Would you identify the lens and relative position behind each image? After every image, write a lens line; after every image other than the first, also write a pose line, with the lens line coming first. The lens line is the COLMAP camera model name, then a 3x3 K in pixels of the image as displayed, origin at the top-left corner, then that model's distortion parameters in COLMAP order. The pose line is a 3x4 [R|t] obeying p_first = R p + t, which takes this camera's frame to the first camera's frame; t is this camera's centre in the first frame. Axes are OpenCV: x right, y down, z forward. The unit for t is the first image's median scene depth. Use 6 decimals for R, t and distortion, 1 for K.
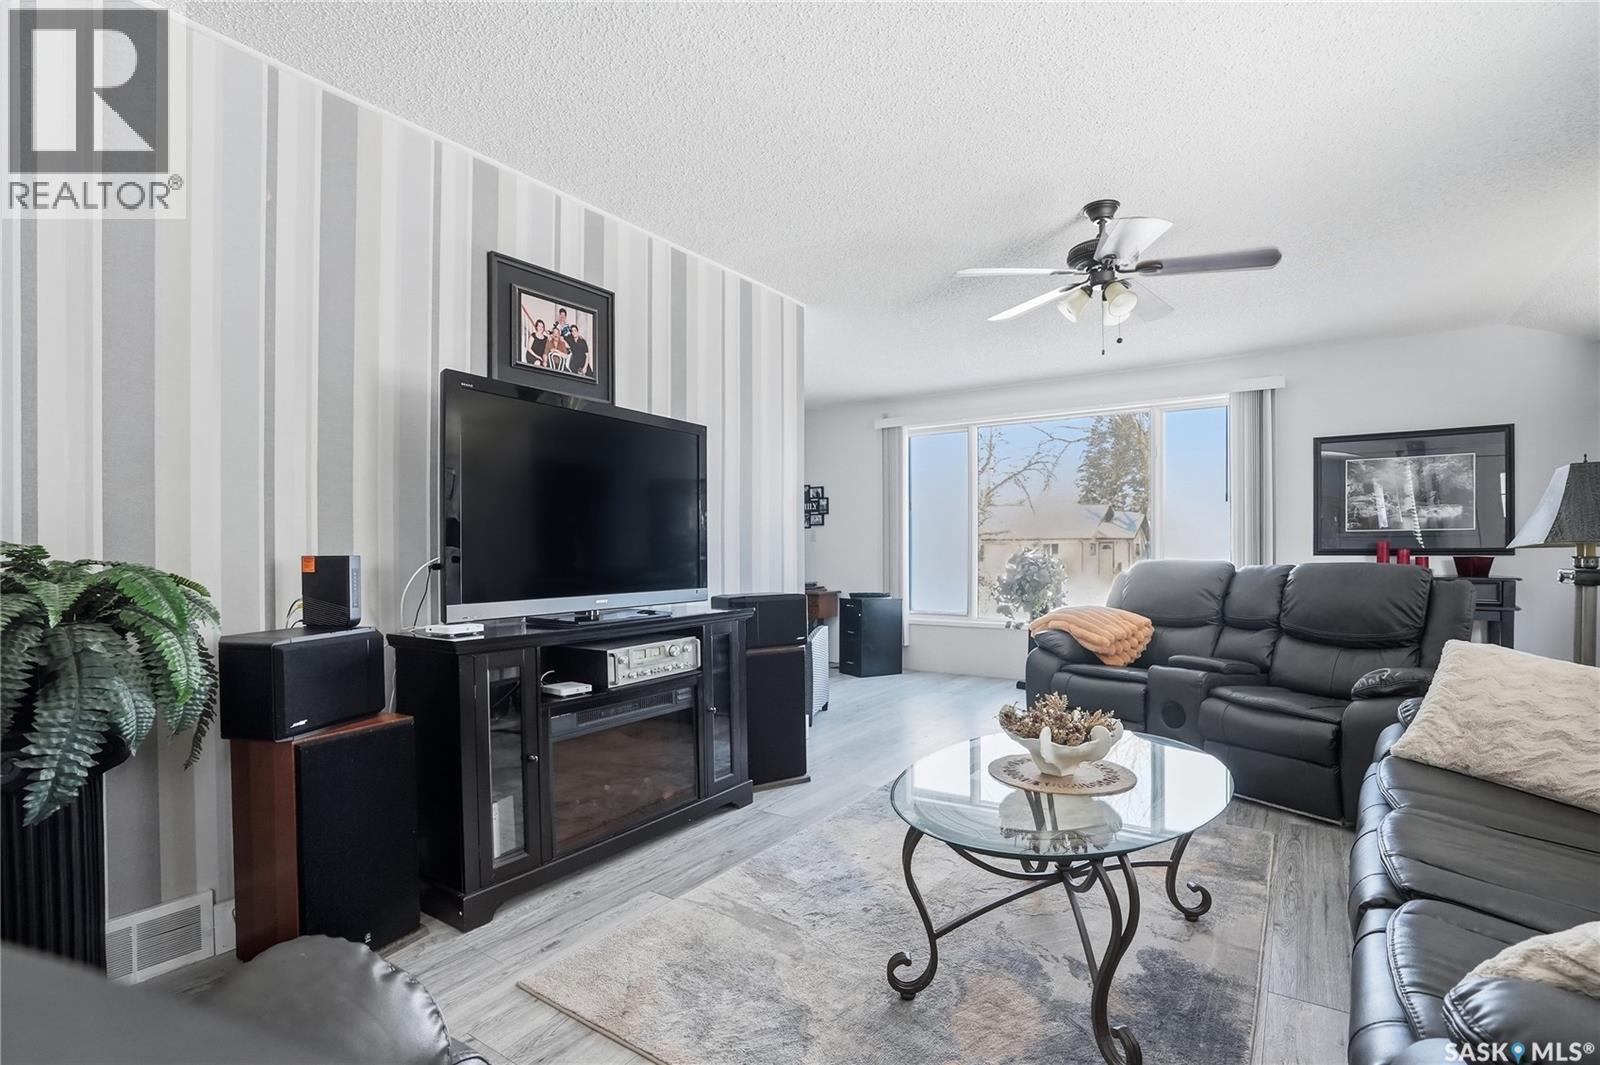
lens RADIAL K [[776.8, 0, 785.6], [0, 776.8, 547.6], [0, 0, 1]] dist [-0.056807, 0.023540]
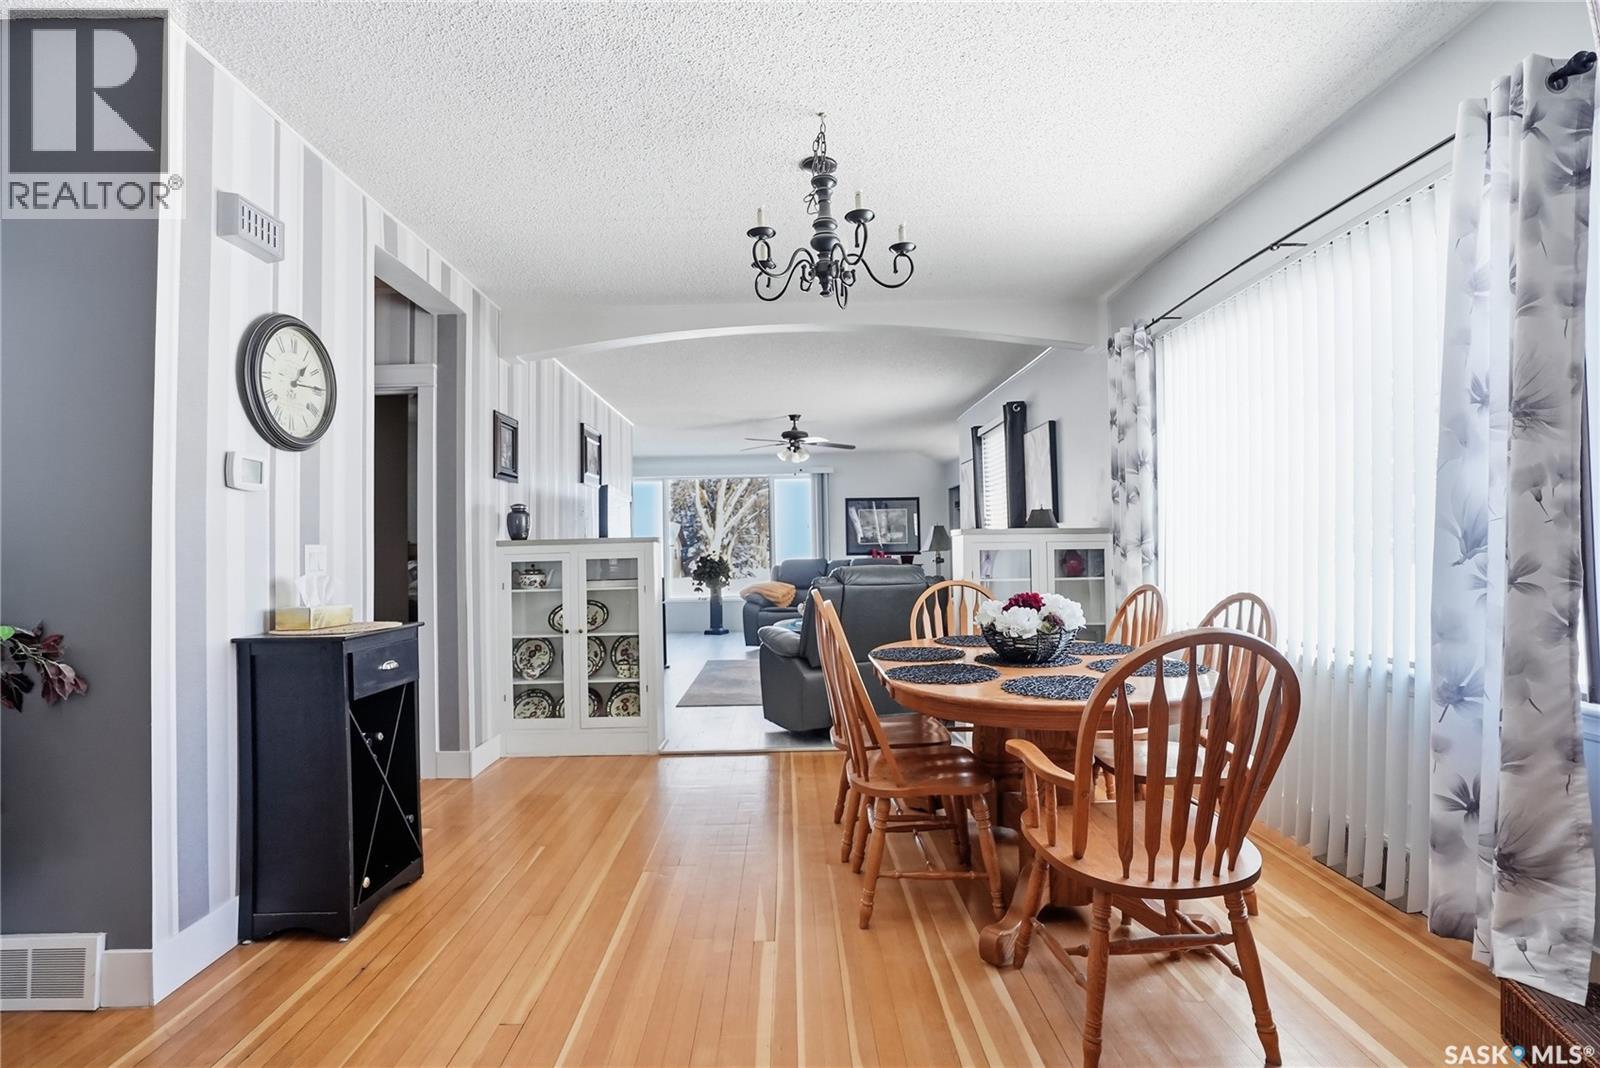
lens RADIAL K [[741.4, 0, 794.2], [0, 741.4, 536.0], [0, 0, 1]] dist [-0.059337, 0.017636]
pose [[0.823400, 0.003954, 0.567448, -0.589841], [0.011298, 0.999663, -0.023359, 0.001116], [-0.567349, 0.025644, 0.823078, -0.600672]]
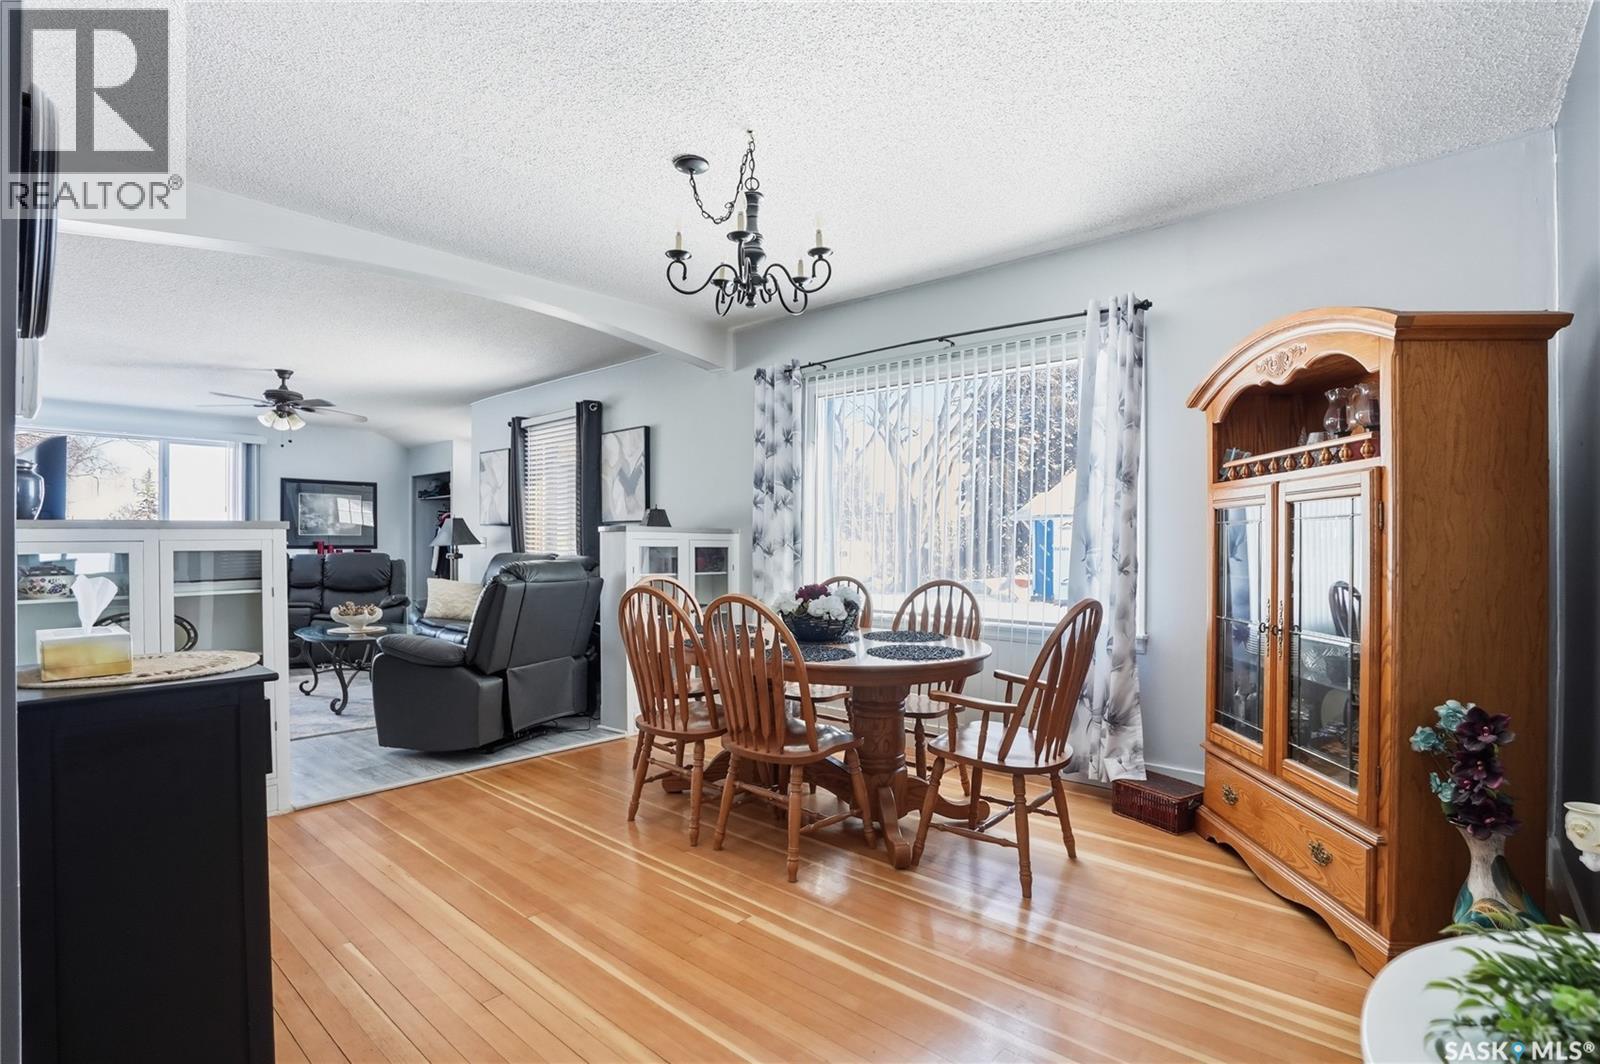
lens RADIAL K [[766.6, 0, 790.2], [0, 766.6, 532.2], [0, 0, 1]] dist [-0.074727, 0.018829]
pose [[0.131500, 0.021211, 0.991089, -0.810069], [-0.003836, 0.999774, -0.020888, 0.001496], [-0.991309, -0.001055, 0.131552, -0.329132]]
